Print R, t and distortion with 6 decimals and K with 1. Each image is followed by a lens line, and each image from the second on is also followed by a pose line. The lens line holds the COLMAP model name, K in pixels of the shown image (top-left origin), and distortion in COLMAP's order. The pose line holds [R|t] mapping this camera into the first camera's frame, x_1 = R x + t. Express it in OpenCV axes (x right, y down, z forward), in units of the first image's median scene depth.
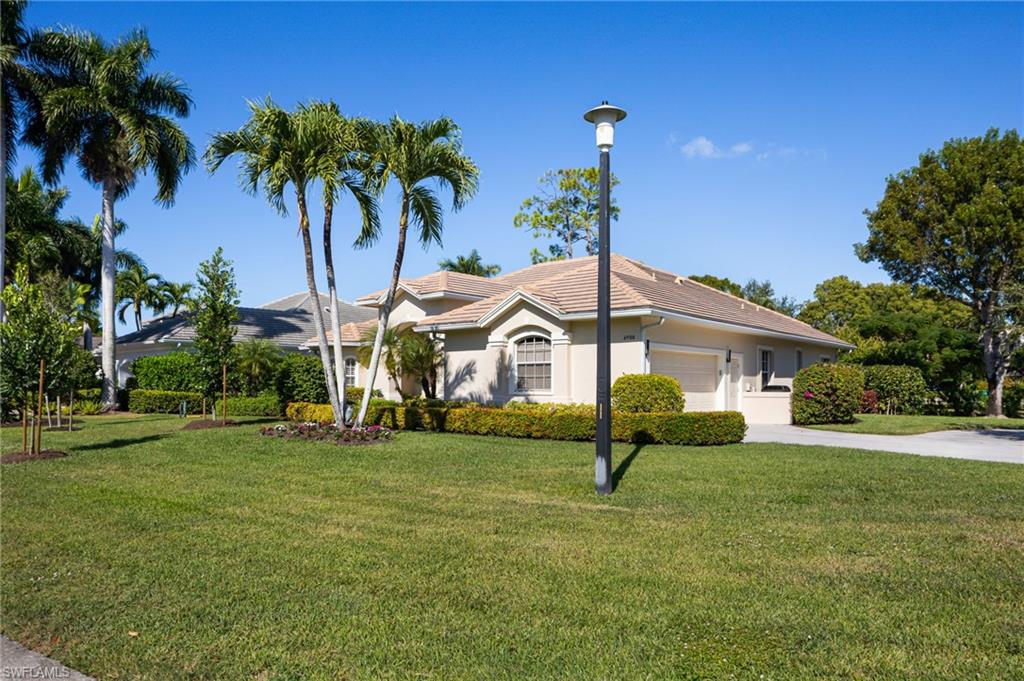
lens RADIAL K [[681.2, 0, 512.8], [0, 681.2, 363.7], [0, 0, 1]] dist [-0.001354, 0.001109]
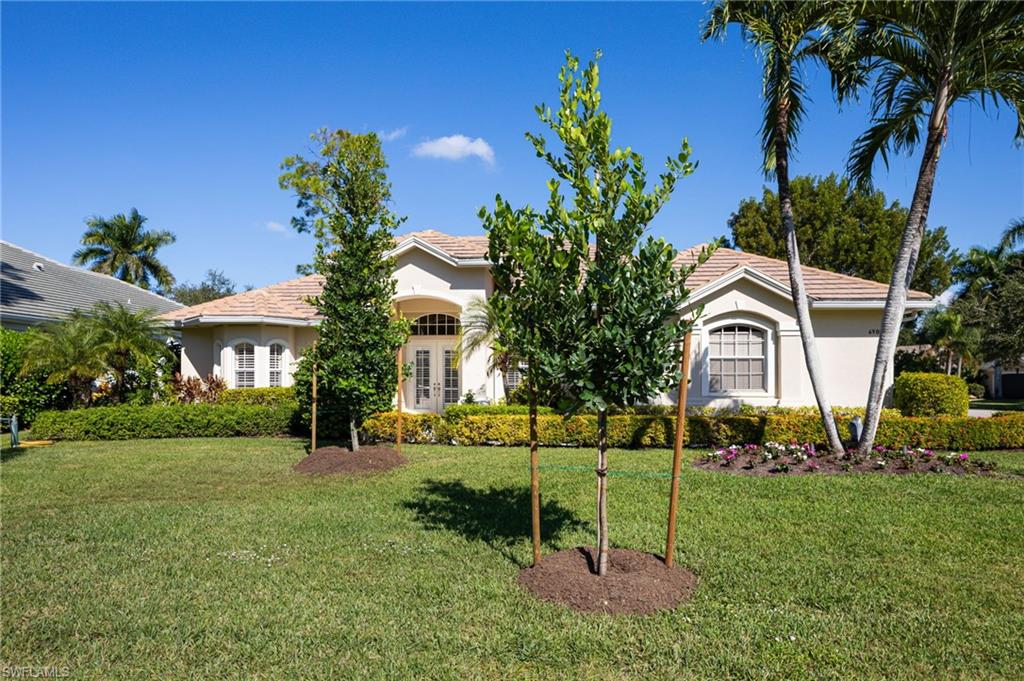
lens RADIAL K [[681.2, 0, 512.8], [0, 681.2, 363.7], [0, 0, 1]] dist [-0.001354, 0.001109]
pose [[0.810114, 0.017619, 0.586008, -0.633544], [-0.019033, 0.999812, -0.003748, 0.014008], [-0.585964, -0.008117, 0.810296, 0.469706]]
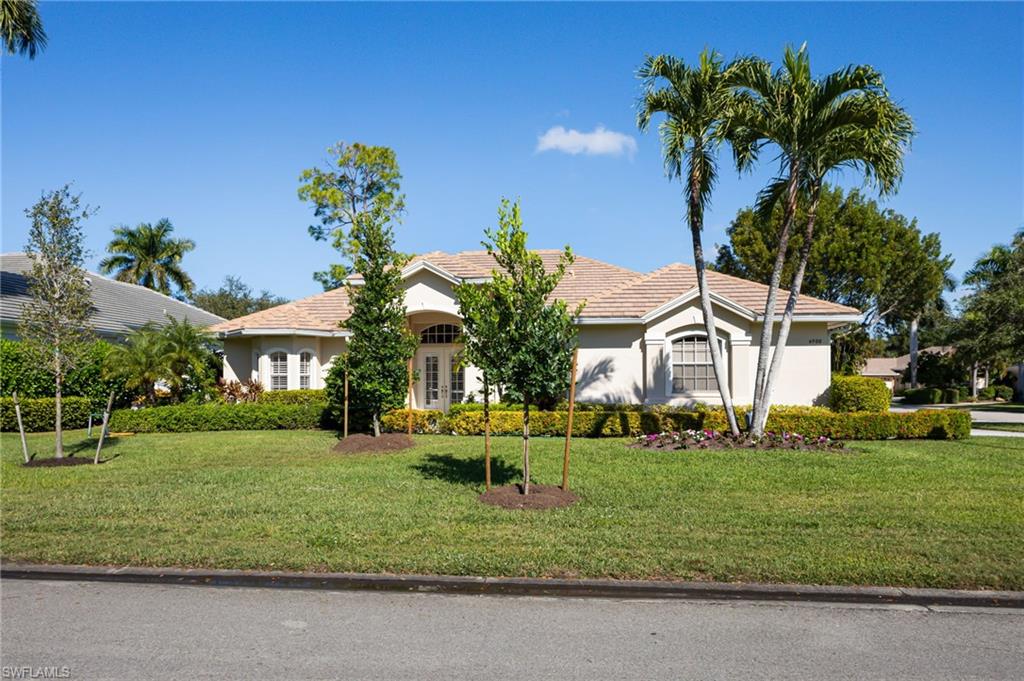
lens RADIAL K [[729.6, 0, 497.8], [0, 729.6, 344.3], [0, 0, 1]] dist [-0.004750, -0.001808]
pose [[0.837683, 0.030939, 0.545280, -0.727679], [-0.016155, 0.999361, -0.031886, 0.008974], [-0.545918, 0.017901, 0.837648, 0.275204]]
